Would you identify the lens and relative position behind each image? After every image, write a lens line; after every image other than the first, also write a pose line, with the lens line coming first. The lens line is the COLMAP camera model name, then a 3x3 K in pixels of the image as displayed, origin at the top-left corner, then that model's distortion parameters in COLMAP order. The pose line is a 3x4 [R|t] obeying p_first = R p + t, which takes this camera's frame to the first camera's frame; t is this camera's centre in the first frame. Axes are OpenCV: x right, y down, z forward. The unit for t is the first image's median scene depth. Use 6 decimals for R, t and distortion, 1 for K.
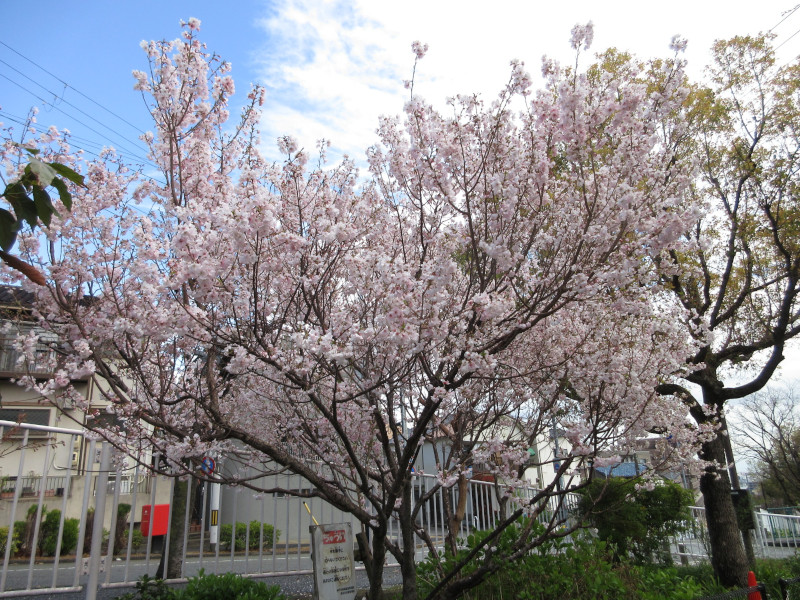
lens RADIAL K [[581.7, 0, 398.7], [0, 581.7, 297.2], [0, 0, 1]] dist [-0.007185, -0.001116]
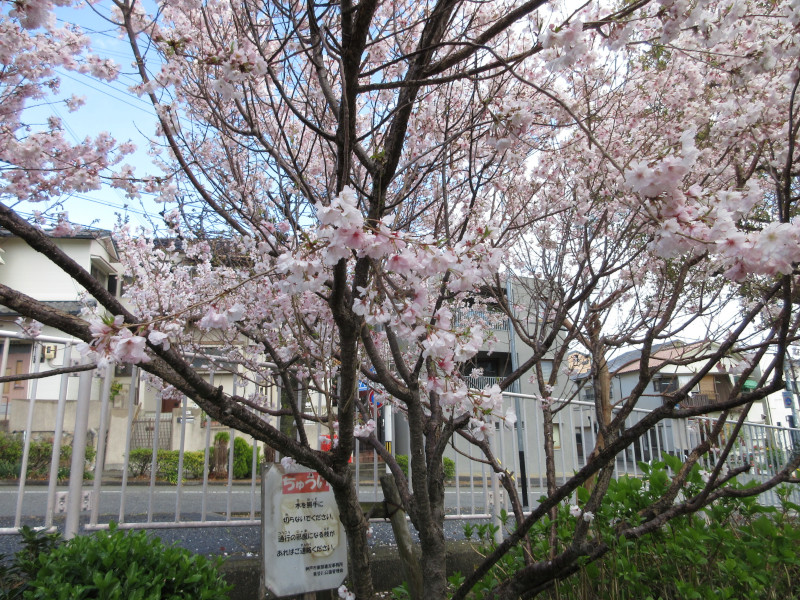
lens RADIAL K [[581.7, 0, 398.7], [0, 581.7, 297.2], [0, 0, 1]] dist [-0.007185, -0.001116]
pose [[0.945522, -0.055255, -0.320836, 0.175206], [0.088480, 0.992012, 0.089911, 0.161981], [0.313305, -0.113400, 0.942858, 0.445316]]
